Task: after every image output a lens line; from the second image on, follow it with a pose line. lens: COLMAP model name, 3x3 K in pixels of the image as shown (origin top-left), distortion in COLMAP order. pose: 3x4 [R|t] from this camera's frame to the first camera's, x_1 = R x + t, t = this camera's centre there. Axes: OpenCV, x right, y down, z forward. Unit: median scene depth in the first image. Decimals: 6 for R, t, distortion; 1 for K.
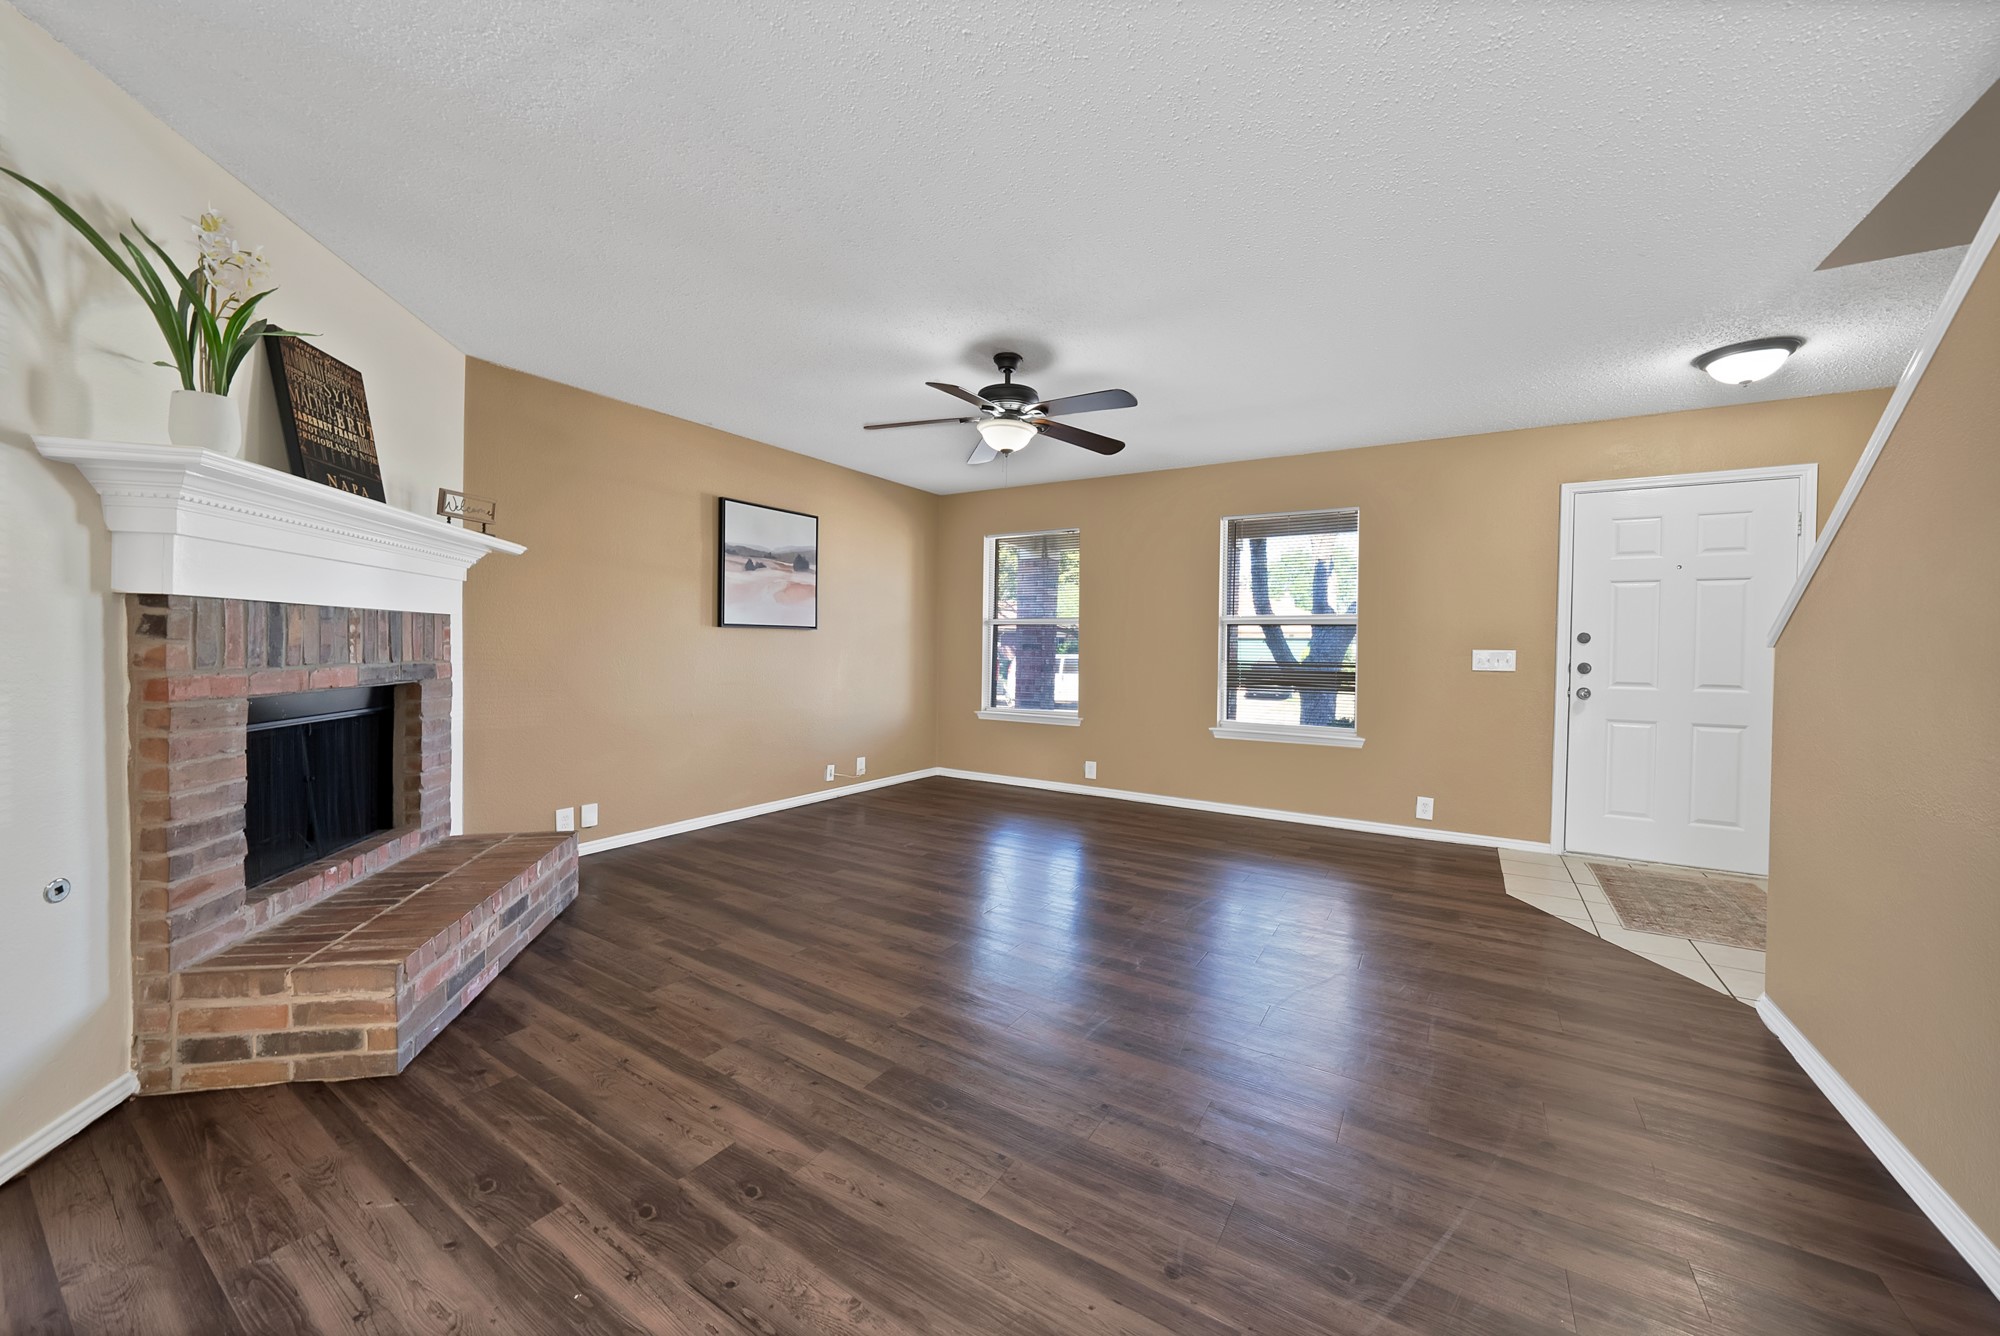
lens RADIAL K [[740.5, 0, 983.1], [0, 740.5, 659.6], [0, 0, 1]] dist [-0.018045, 0.000651]
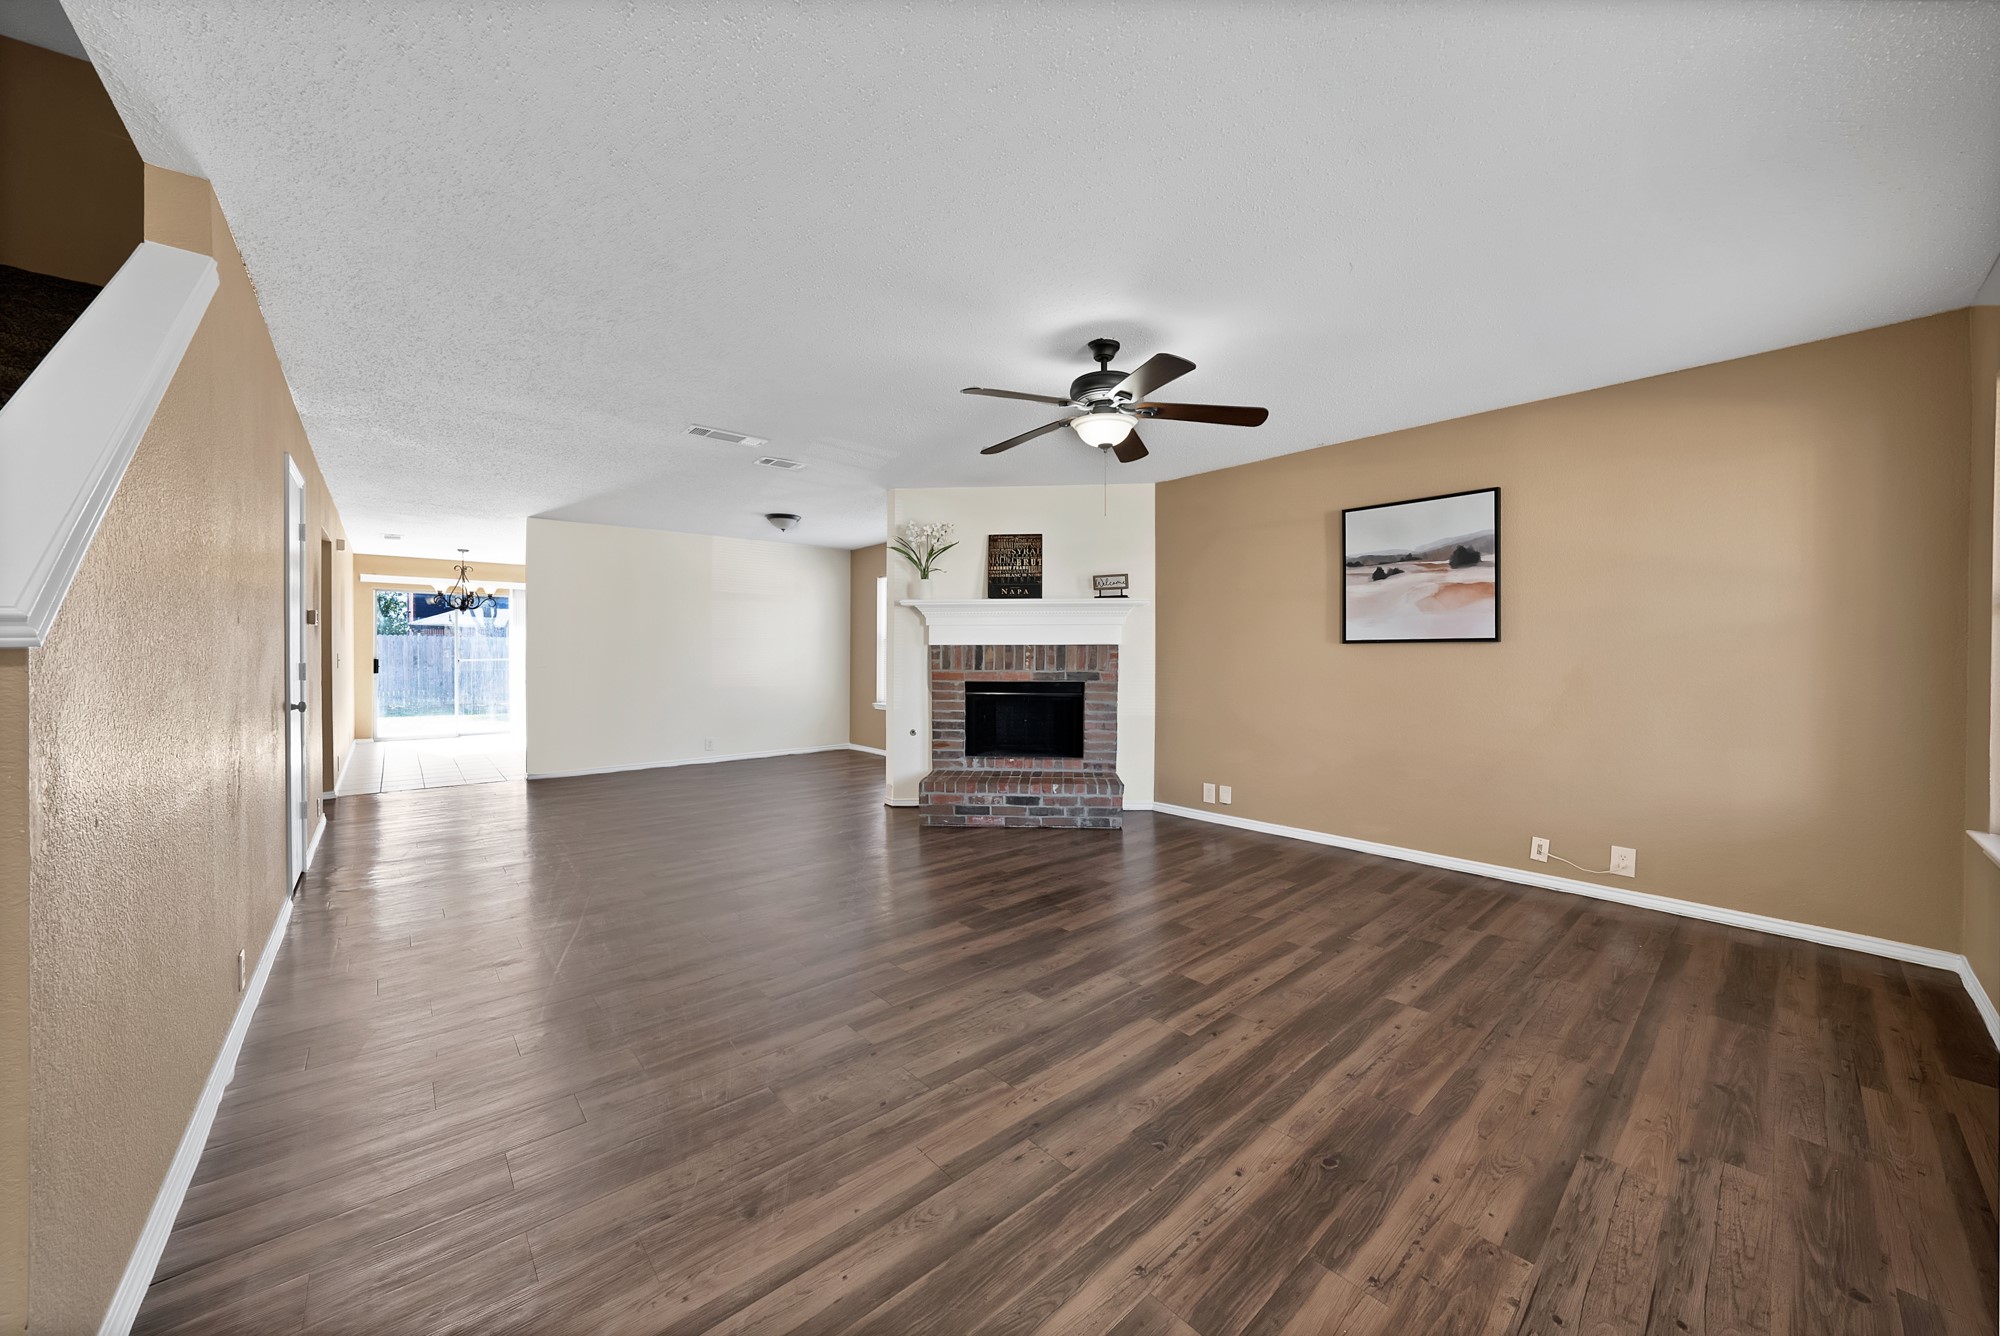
lens RADIAL K [[712.3, 0, 1014.9], [0, 712.3, 661.9], [0, 0, 1]] dist [-0.026367, 0.004468]
pose [[-0.263897, -0.006507, -0.964529, 0.817754], [-0.024482, 0.999700, -0.000046, -0.012632], [0.964240, 0.023601, -0.263977, 1.032400]]
